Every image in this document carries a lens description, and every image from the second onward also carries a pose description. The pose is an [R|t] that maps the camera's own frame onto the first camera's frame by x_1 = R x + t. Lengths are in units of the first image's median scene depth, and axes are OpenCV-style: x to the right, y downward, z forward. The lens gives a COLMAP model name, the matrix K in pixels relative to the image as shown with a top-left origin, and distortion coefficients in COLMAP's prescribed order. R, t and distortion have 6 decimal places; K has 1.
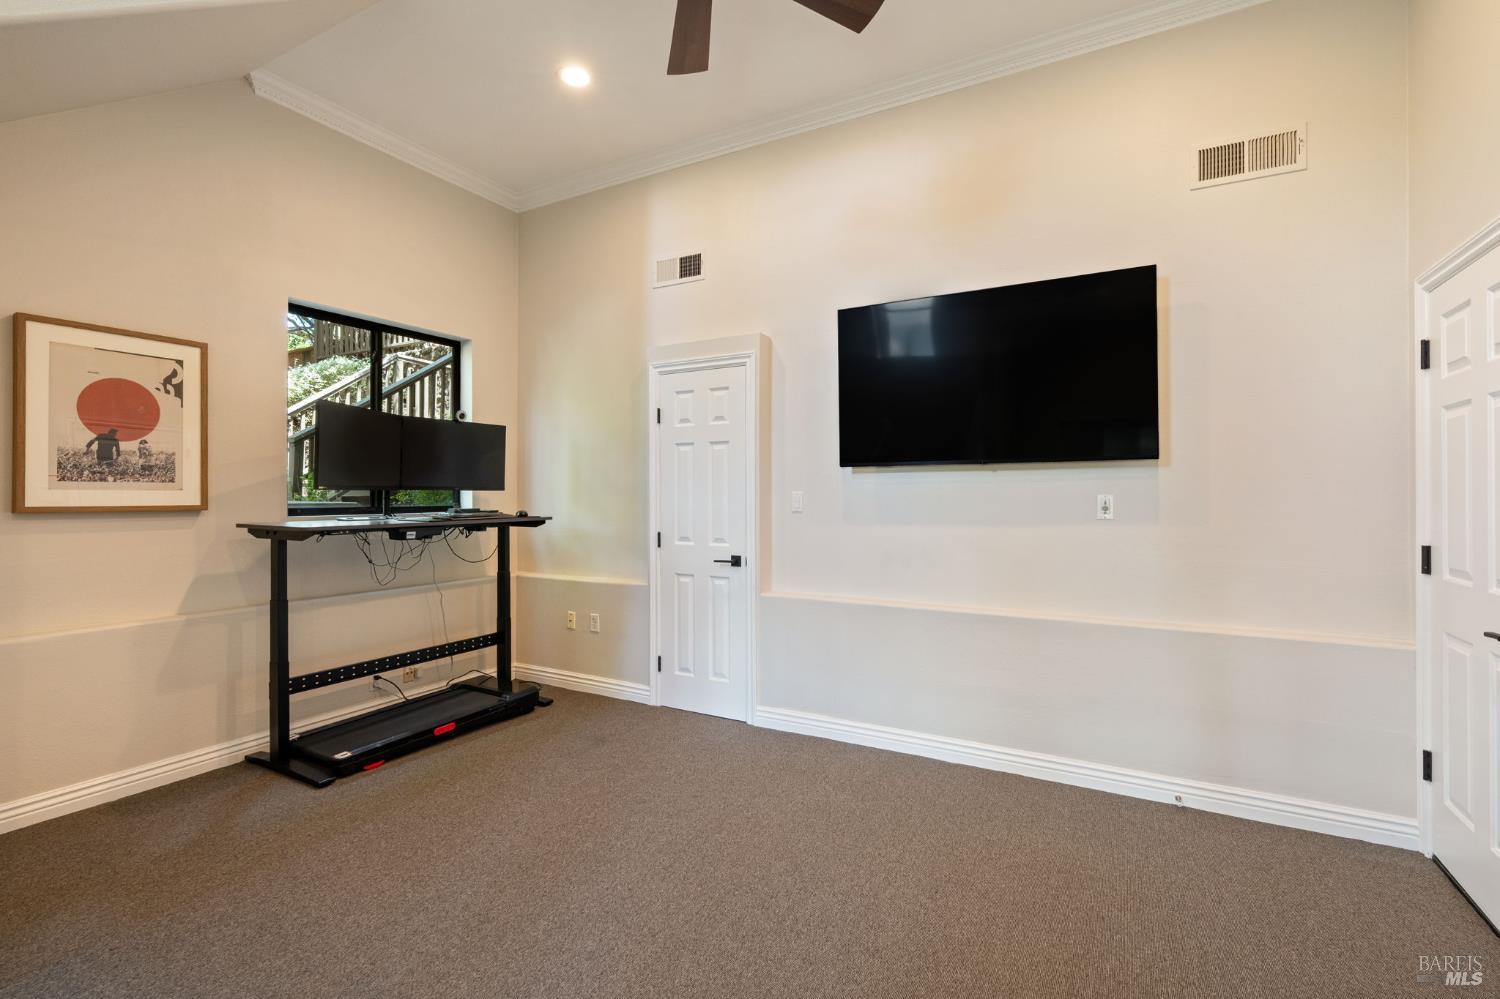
lens RADIAL K [[684.2, 0, 749.9], [0, 684.2, 492.9], [0, 0, 1]] dist [-0.002775, -0.000273]
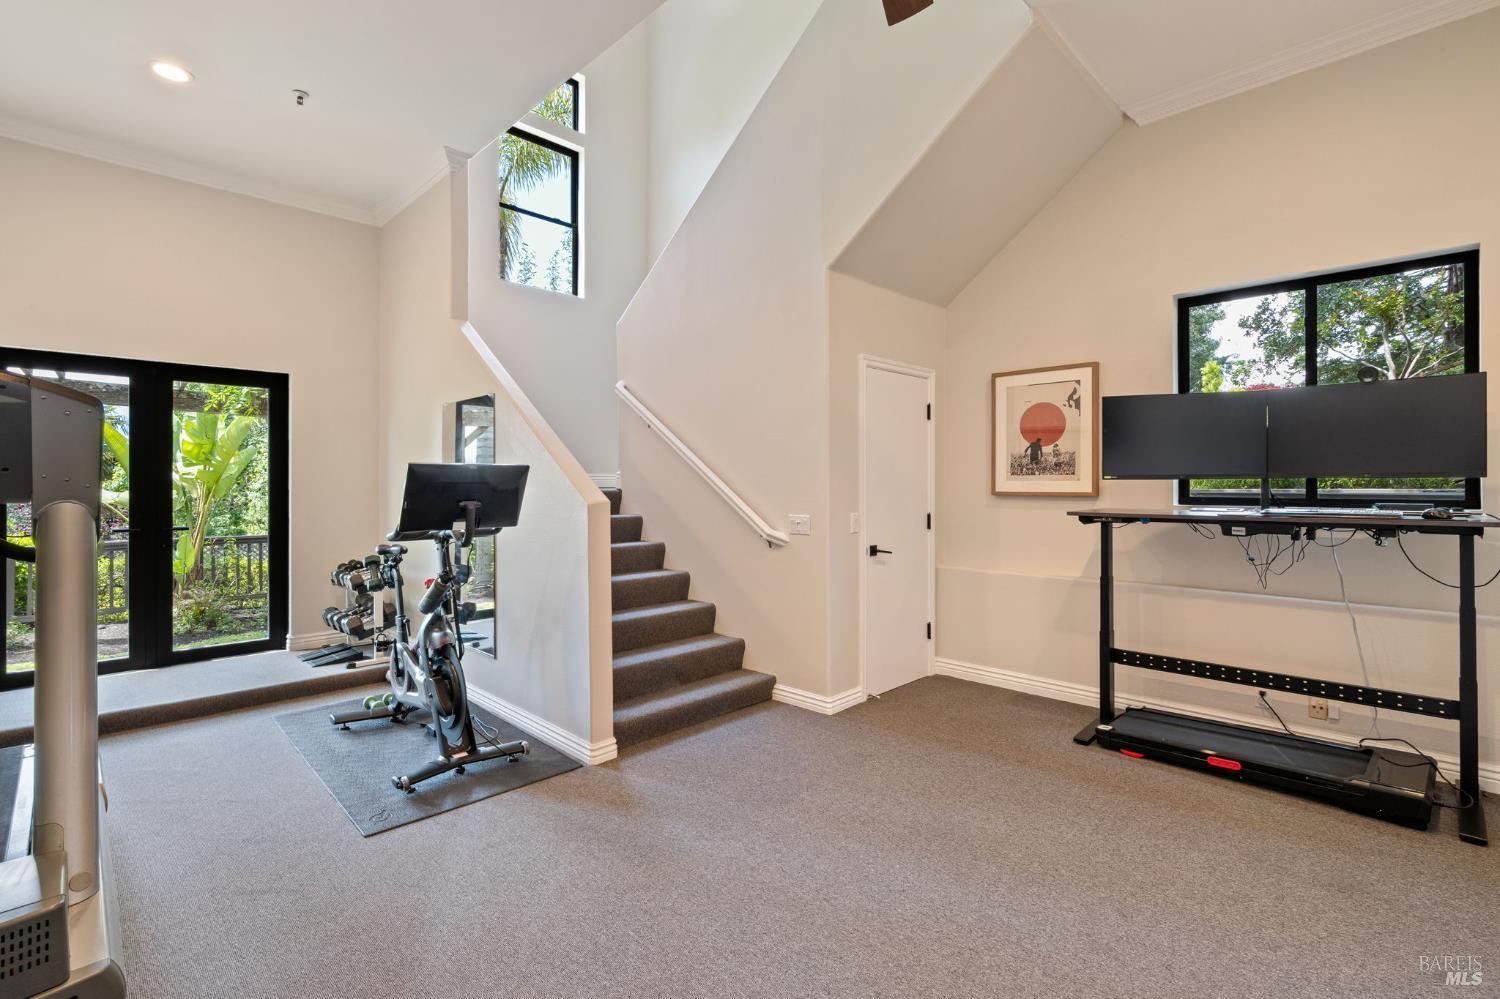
lens RADIAL K [[684.2, 0, 749.9], [0, 684.2, 491.6], [0, 0, 1]] dist [-0.002775, -0.000273]
pose [[-0.265649, 0.010221, -0.964016, 0.578584], [0.001796, 0.999947, 0.010108, 0.002541], [0.964068, 0.000954, -0.265654, 0.746485]]
